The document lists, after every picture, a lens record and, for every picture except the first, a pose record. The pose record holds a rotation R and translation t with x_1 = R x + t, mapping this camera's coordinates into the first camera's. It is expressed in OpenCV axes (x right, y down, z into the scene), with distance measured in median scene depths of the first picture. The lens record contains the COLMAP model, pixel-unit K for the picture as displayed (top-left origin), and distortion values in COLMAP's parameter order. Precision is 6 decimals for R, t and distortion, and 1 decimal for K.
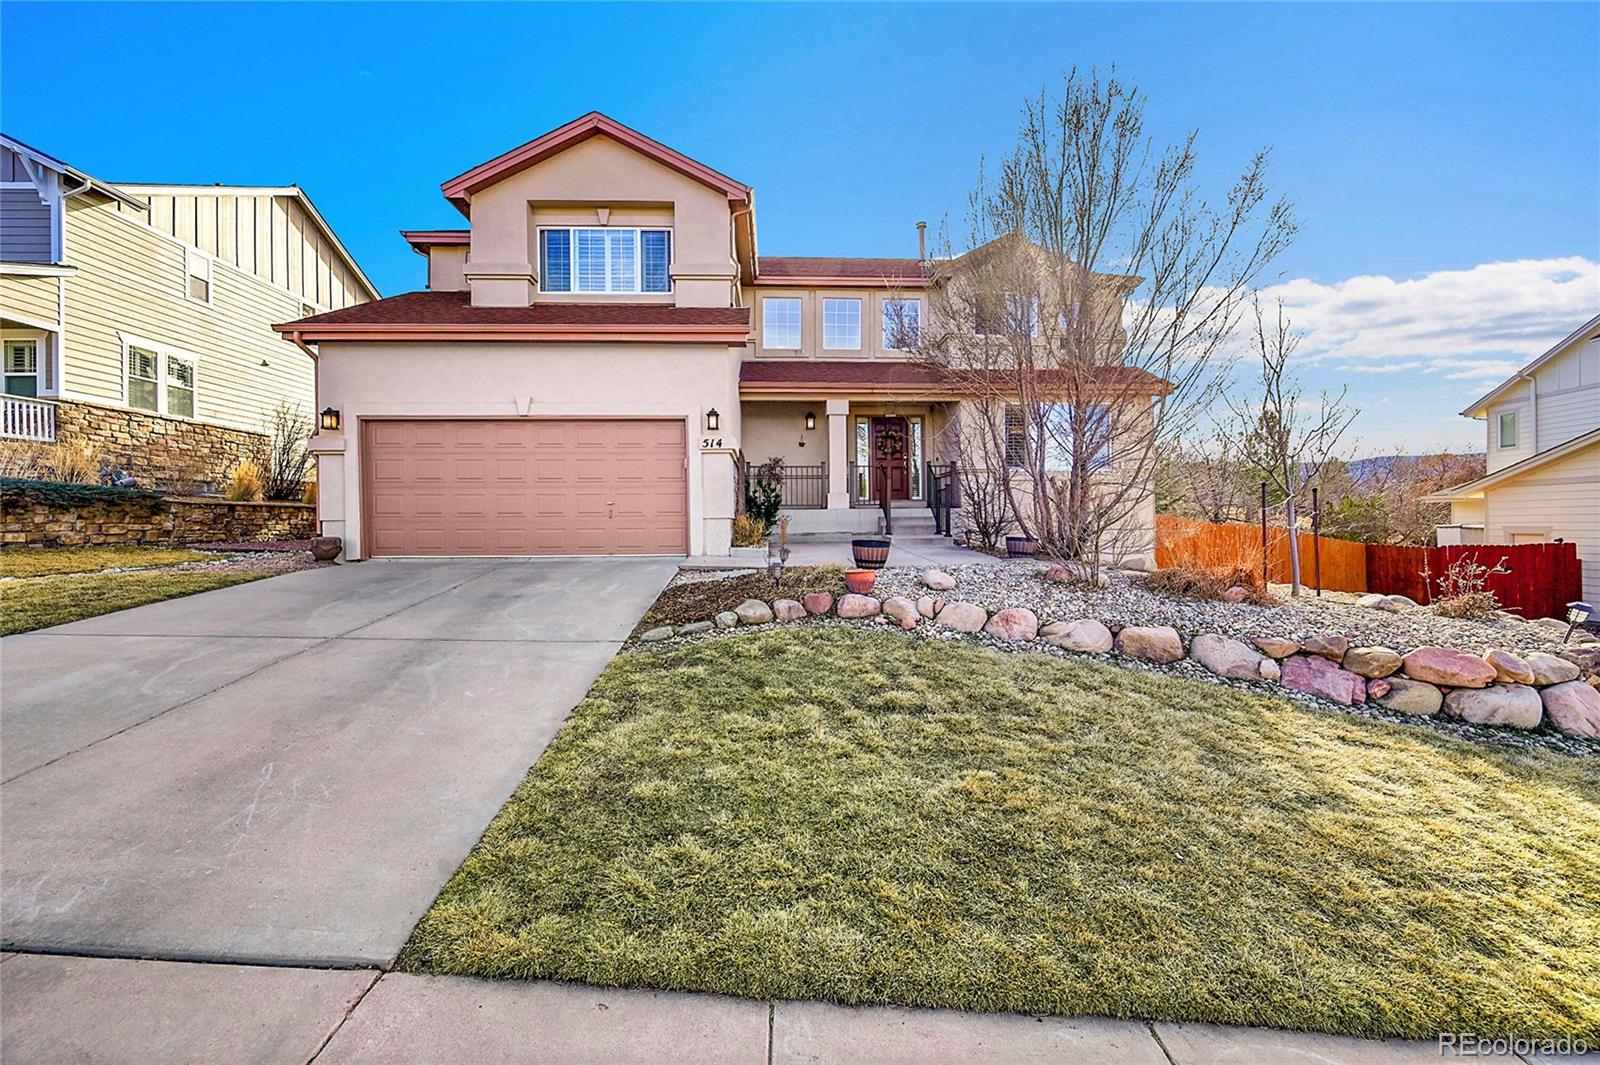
lens RADIAL K [[627.7, 0, 806.9], [0, 627.7, 534.7], [0, 0, 1]] dist [-0.001130, 0.000032]
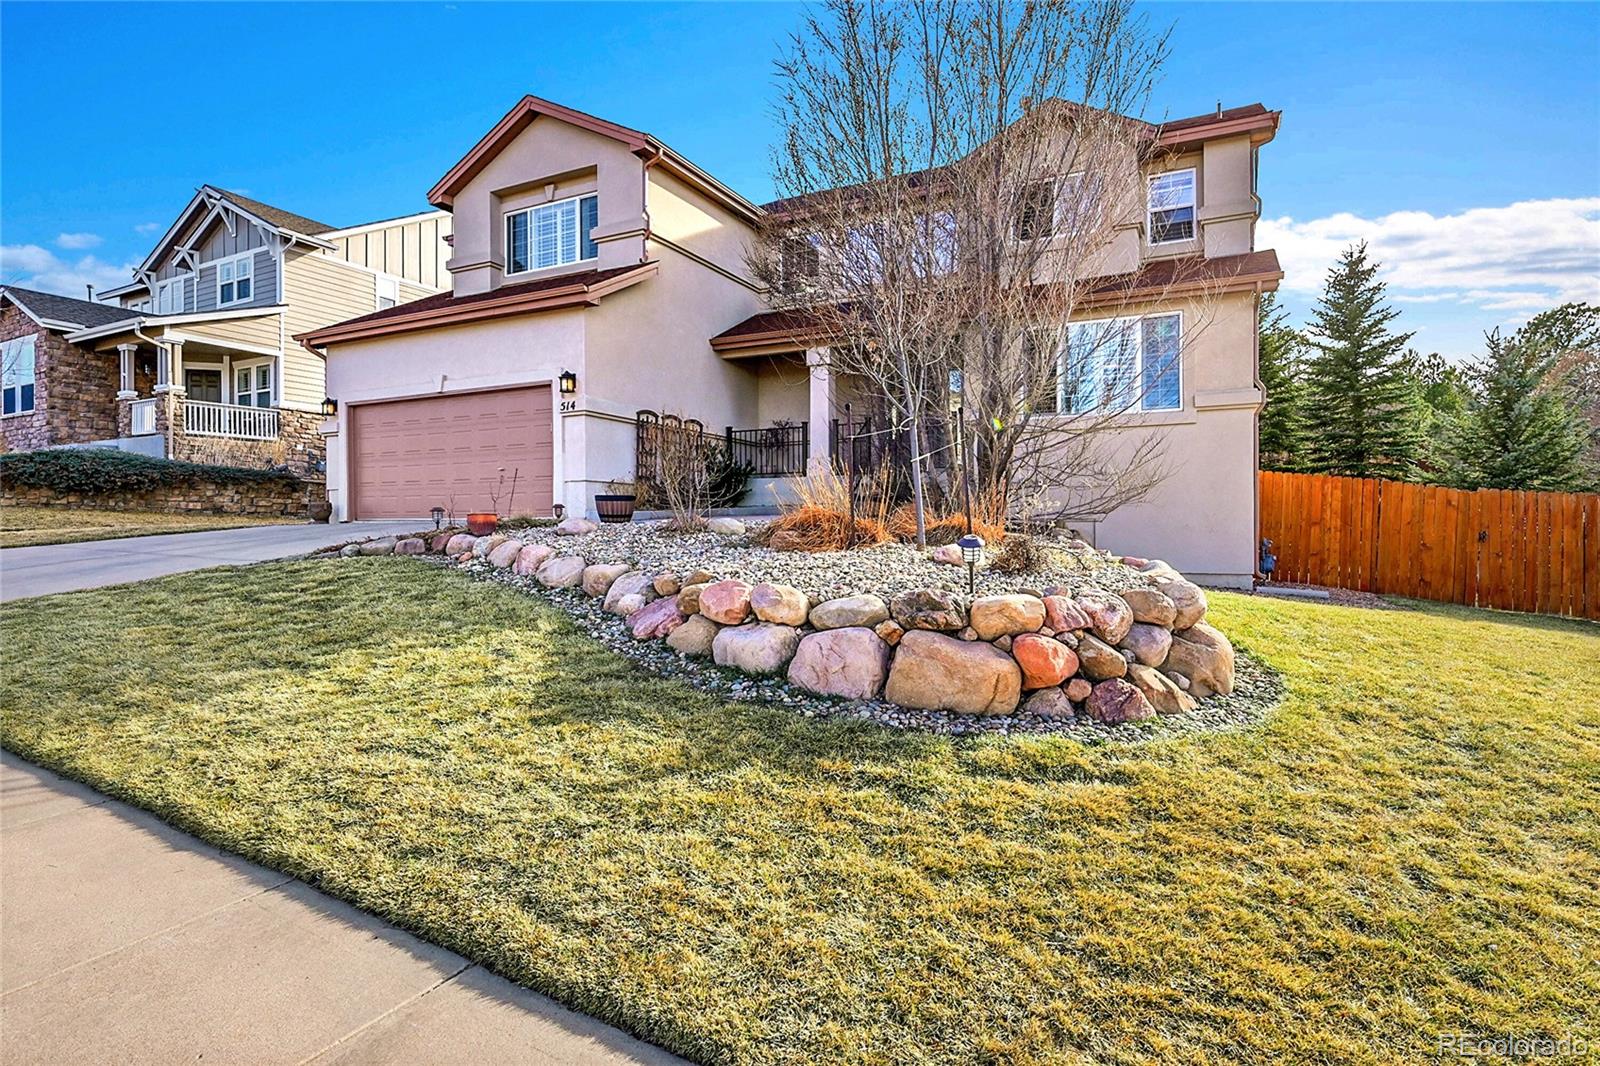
lens RADIAL K [[818.9, 0, 800.0], [0, 818.9, 533.0], [0, 0, 1]] dist [0.001348, -0.000144]
pose [[0.877928, 0.007042, -0.478741, 0.693067], [-0.011252, 0.999919, -0.005925, 0.052133], [0.478661, 0.010589, 0.877936, 0.028543]]
